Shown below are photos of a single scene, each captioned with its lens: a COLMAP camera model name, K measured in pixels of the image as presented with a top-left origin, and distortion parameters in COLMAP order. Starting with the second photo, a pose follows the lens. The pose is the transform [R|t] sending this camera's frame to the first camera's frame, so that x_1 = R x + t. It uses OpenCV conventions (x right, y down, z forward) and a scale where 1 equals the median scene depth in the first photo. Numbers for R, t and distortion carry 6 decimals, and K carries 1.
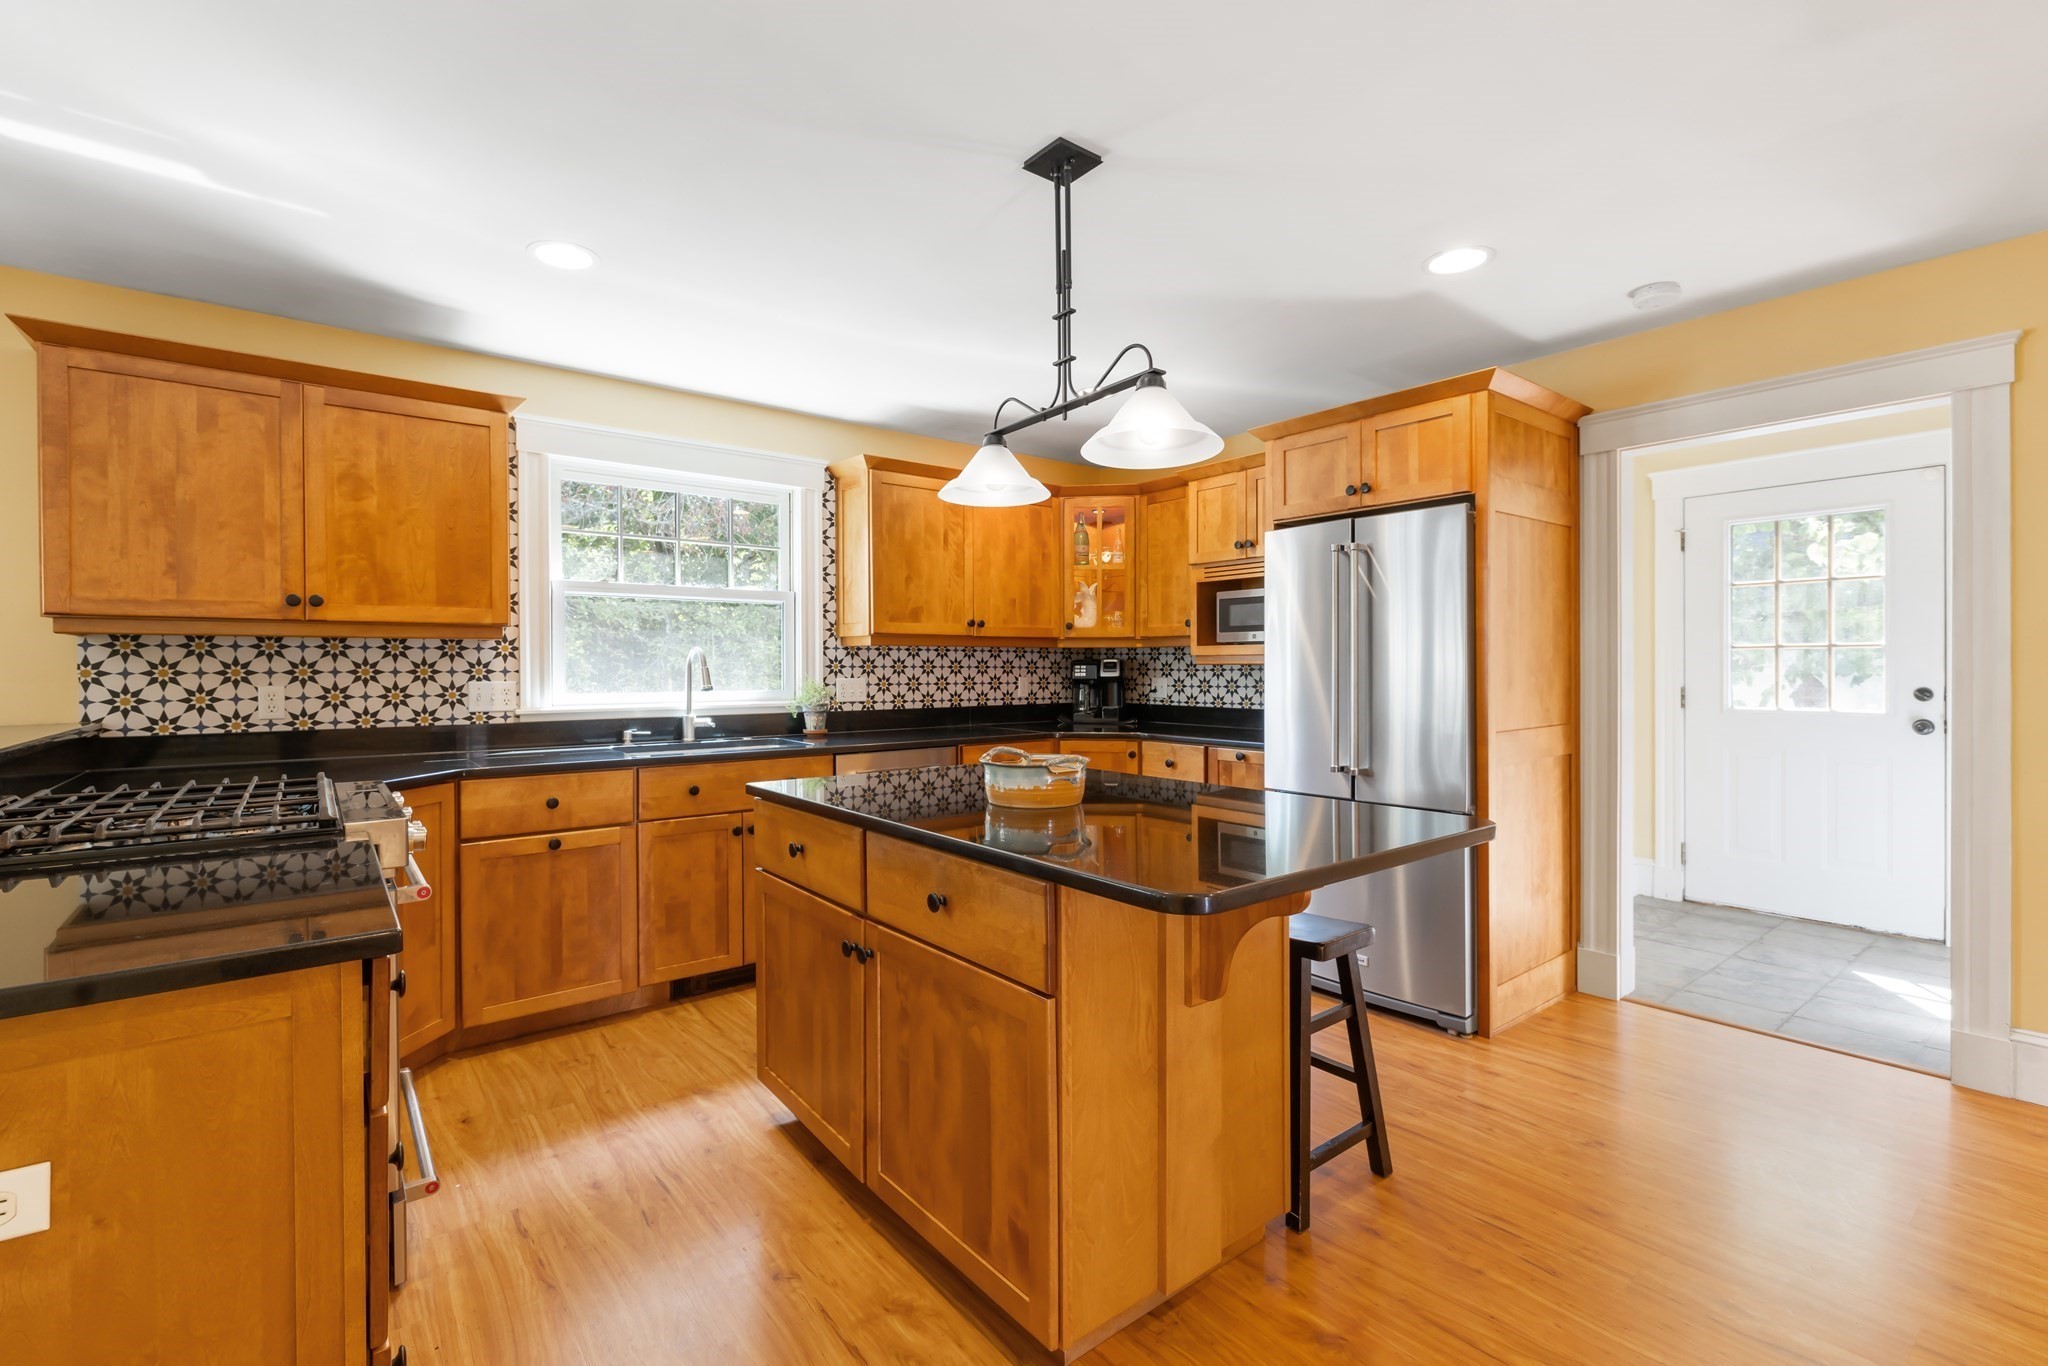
lens RADIAL K [[897.5, 0, 991.5], [0, 897.5, 674.5], [0, 0, 1]] dist [-0.000906, 0.000608]
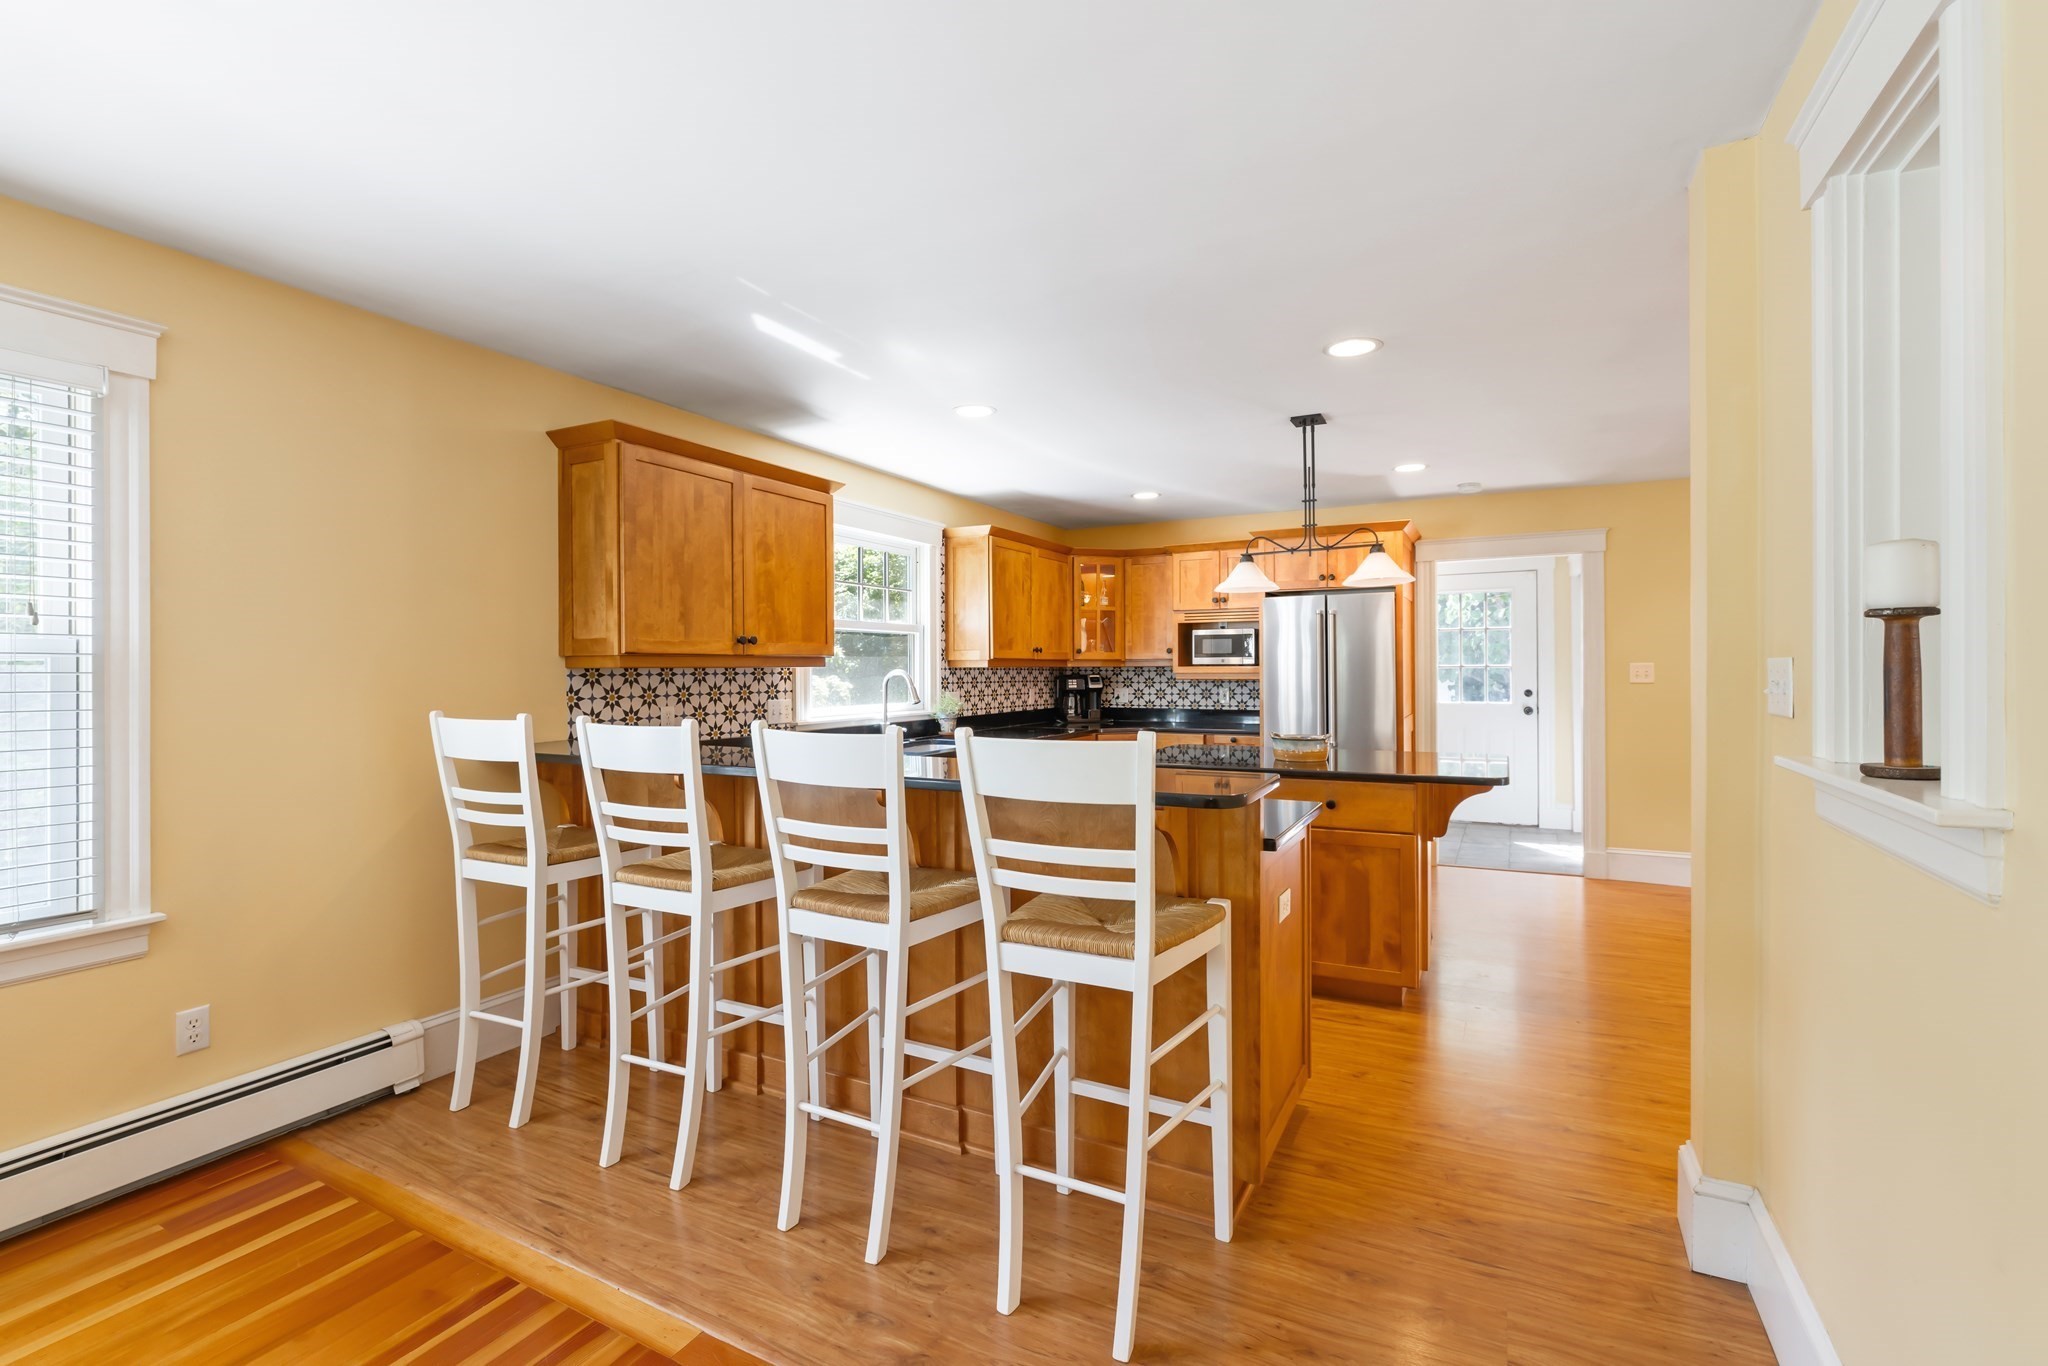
lens RADIAL K [[916.0, 0, 1022.4], [0, 916.0, 671.0], [0, 0, 1]] dist [-0.014897, -0.000214]
pose [[0.907285, -0.003842, 0.420499, -0.807381], [0.007126, 0.999955, -0.006239, -0.022297], [-0.420457, 0.008657, 0.907271, -0.308794]]
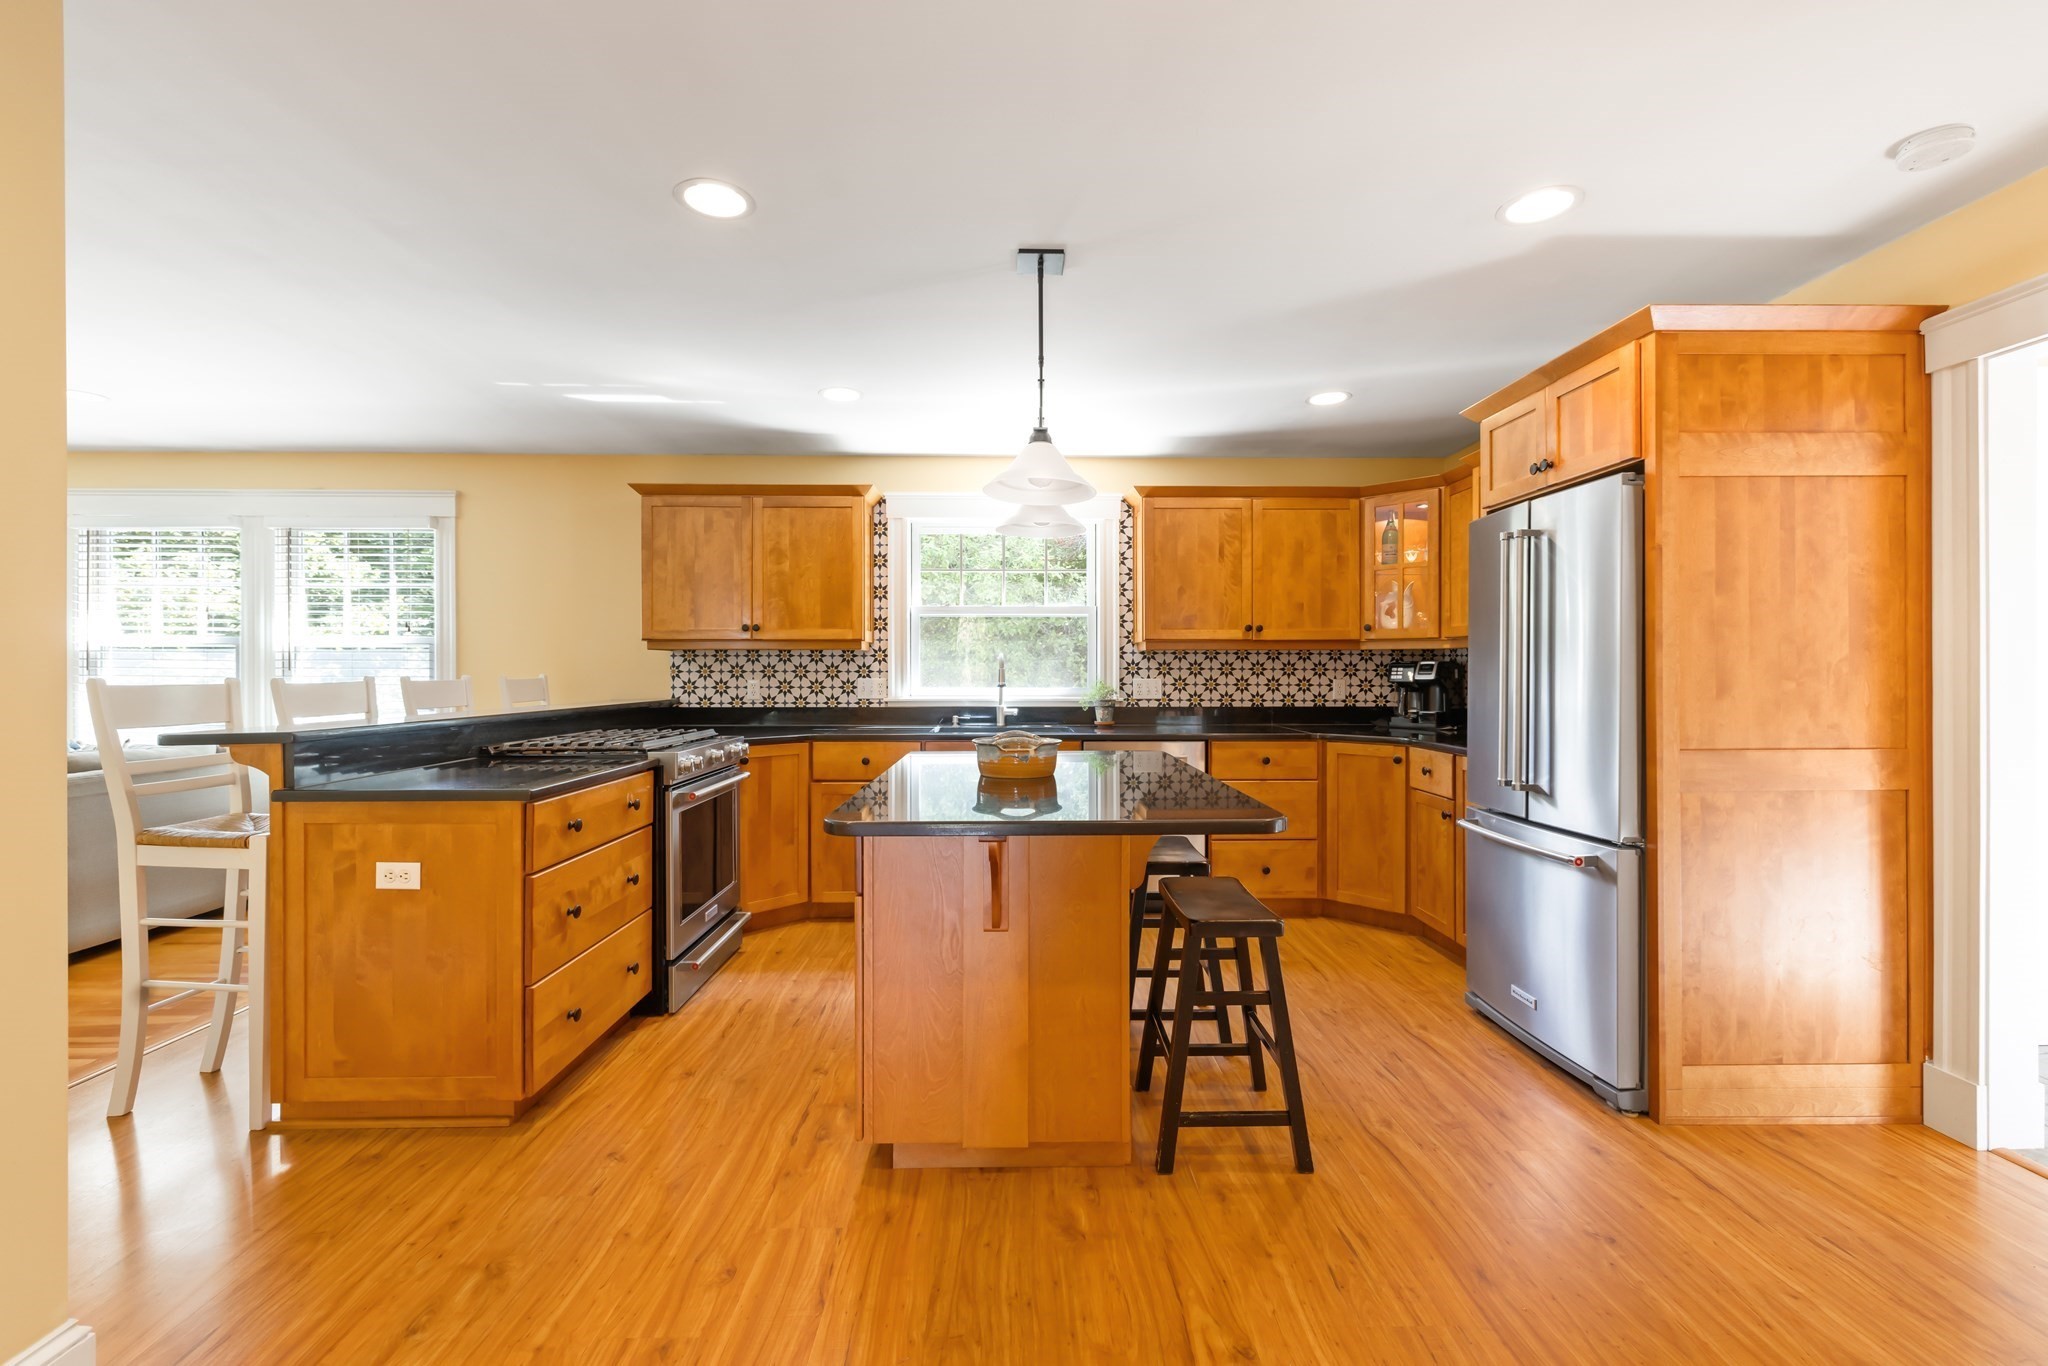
lens RADIAL K [[865.2, 0, 1017.1], [0, 865.2, 673.0], [0, 0, 1]] dist [0.001256, 0.000566]
pose [[0.800702, 0.004141, -0.599049, 0.489481], [-0.007112, 0.999971, -0.002594, 0.001184], [0.599021, 0.006338, 0.800708, 0.014689]]
